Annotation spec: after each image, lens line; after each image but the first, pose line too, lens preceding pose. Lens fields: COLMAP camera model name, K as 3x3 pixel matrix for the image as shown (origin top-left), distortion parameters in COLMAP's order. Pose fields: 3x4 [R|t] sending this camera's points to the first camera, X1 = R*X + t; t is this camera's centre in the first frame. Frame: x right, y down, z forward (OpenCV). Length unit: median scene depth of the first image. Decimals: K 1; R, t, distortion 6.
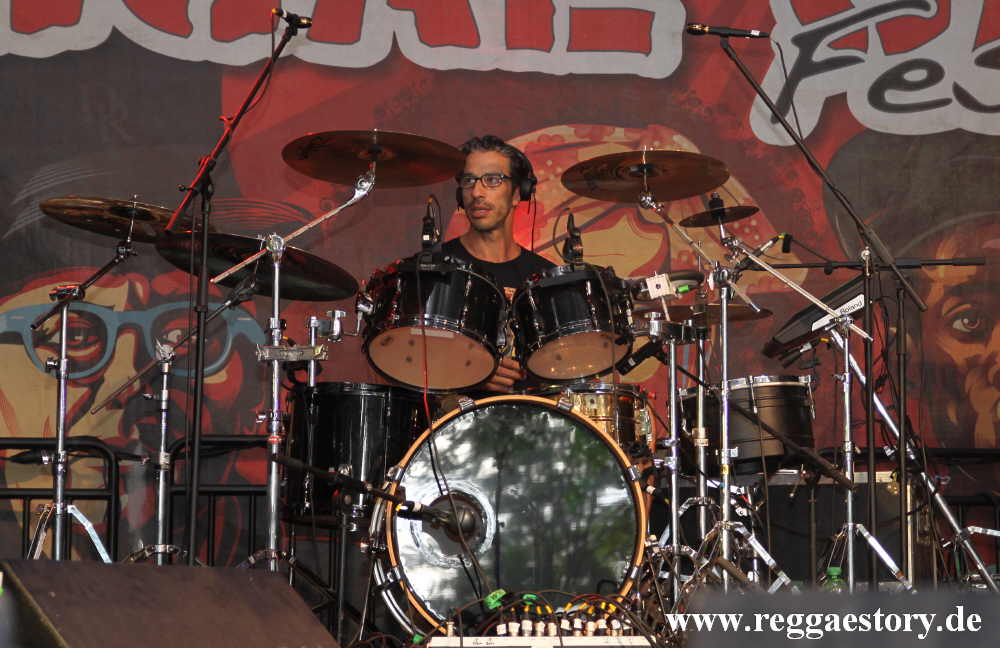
lens RADIAL K [[2612.5, 0, 500.0], [0, 2612.5, 324.0], [0, 0, 1]] dist [0.358620, 0.343951]
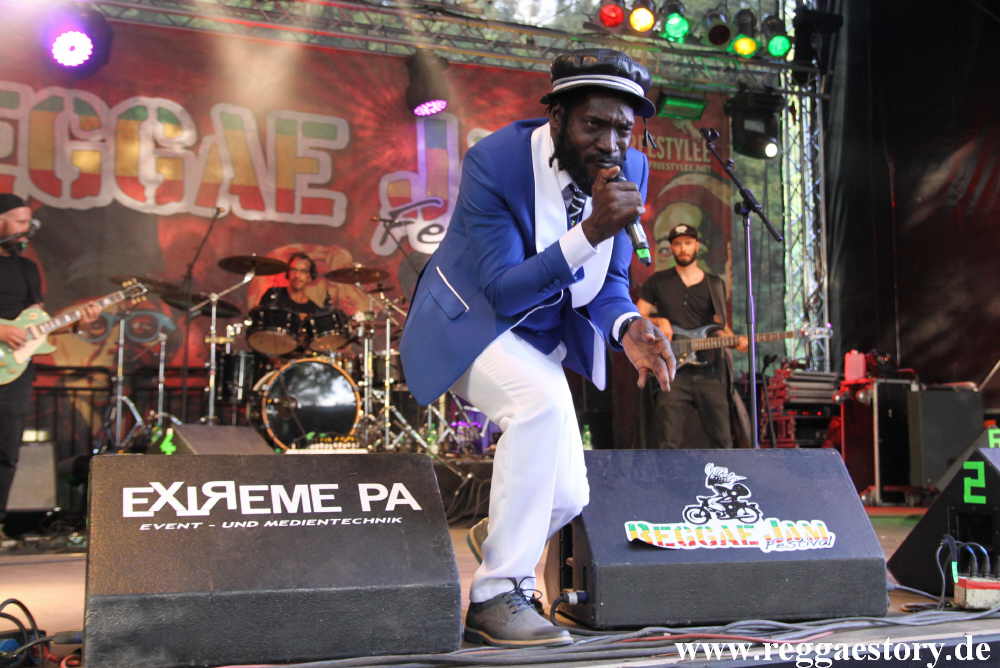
lens RADIAL K [[1126.9, 0, 500.0], [0, 1126.9, 334.0], [0, 0, 1]] dist [-0.011543, -0.008267]
pose [[0.968238, 0.022465, 0.249019, -0.086360], [-0.027561, 0.999476, 0.016998, -0.020798], [-0.248506, -0.023321, 0.968350, -0.139436]]
